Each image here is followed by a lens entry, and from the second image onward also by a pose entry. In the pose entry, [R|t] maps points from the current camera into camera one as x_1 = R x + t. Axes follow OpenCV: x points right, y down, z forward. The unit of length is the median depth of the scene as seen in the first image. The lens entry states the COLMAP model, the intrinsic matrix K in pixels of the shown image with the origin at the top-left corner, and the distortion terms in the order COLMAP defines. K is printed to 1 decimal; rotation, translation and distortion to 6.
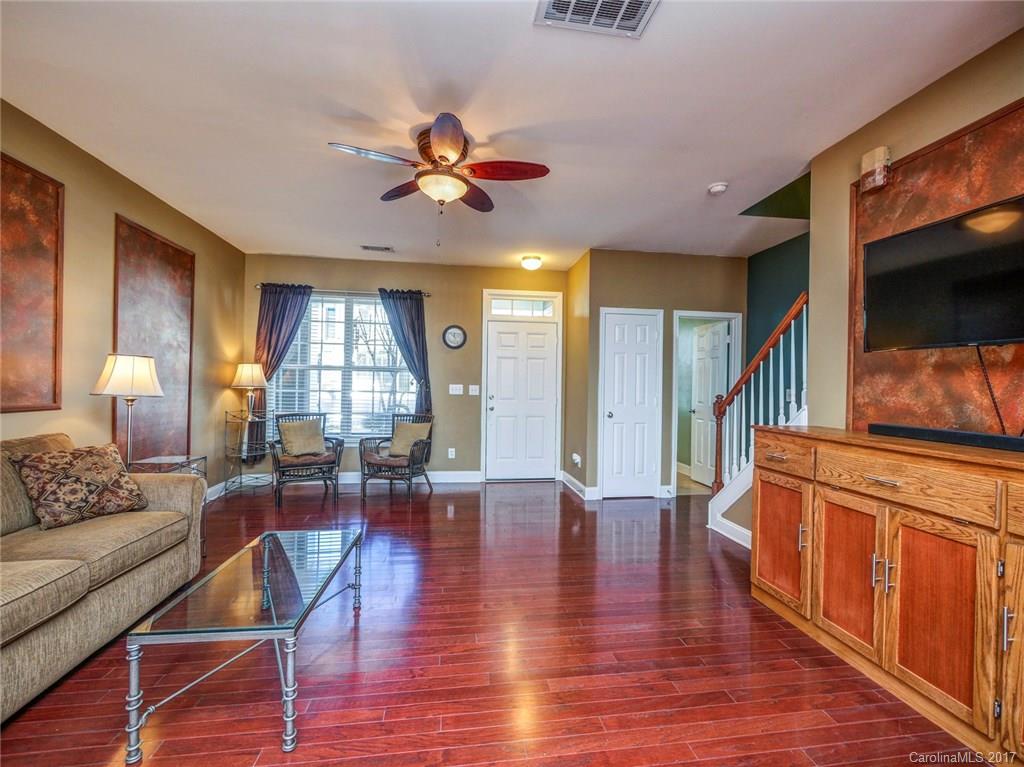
lens RADIAL K [[440.4, 0, 512.0], [0, 440.4, 383.5], [0, 0, 1]] dist [0.000299, 0.000632]
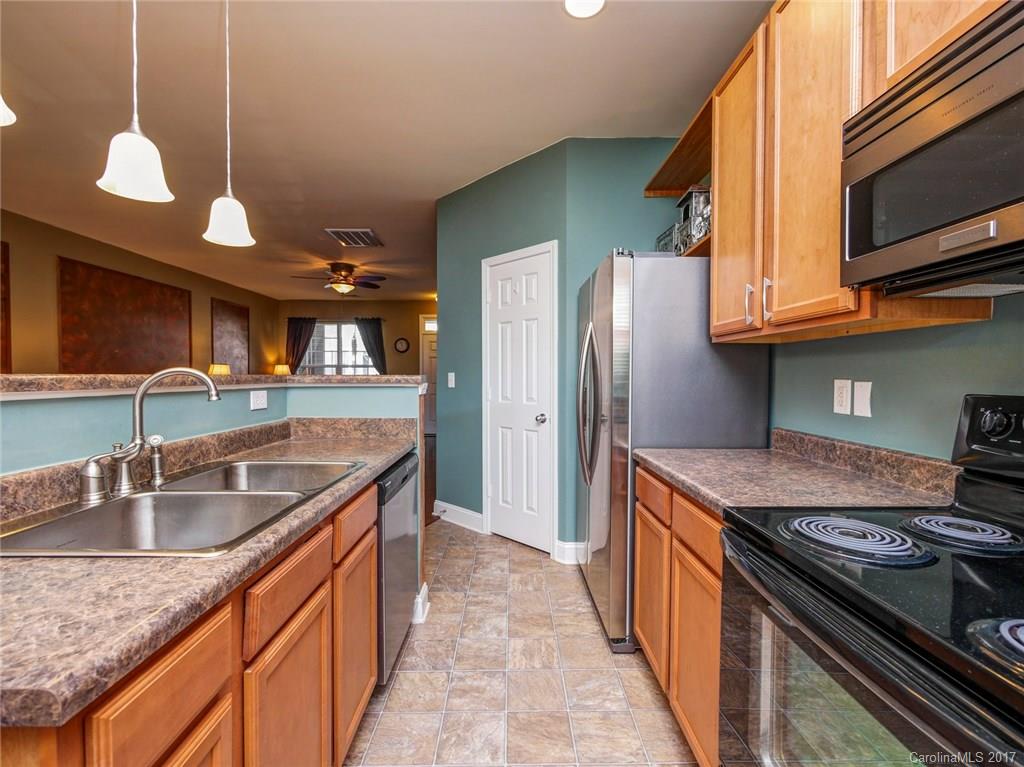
lens RADIAL K [[440.4, 0, 512.0], [0, 440.4, 383.5], [0, 0, 1]] dist [0.000299, 0.000632]
pose [[0.991156, -0.011645, -0.132192, 0.532950], [0.014675, 0.999651, 0.021975, 0.004321], [0.131890, -0.023721, 0.990981, -0.604189]]
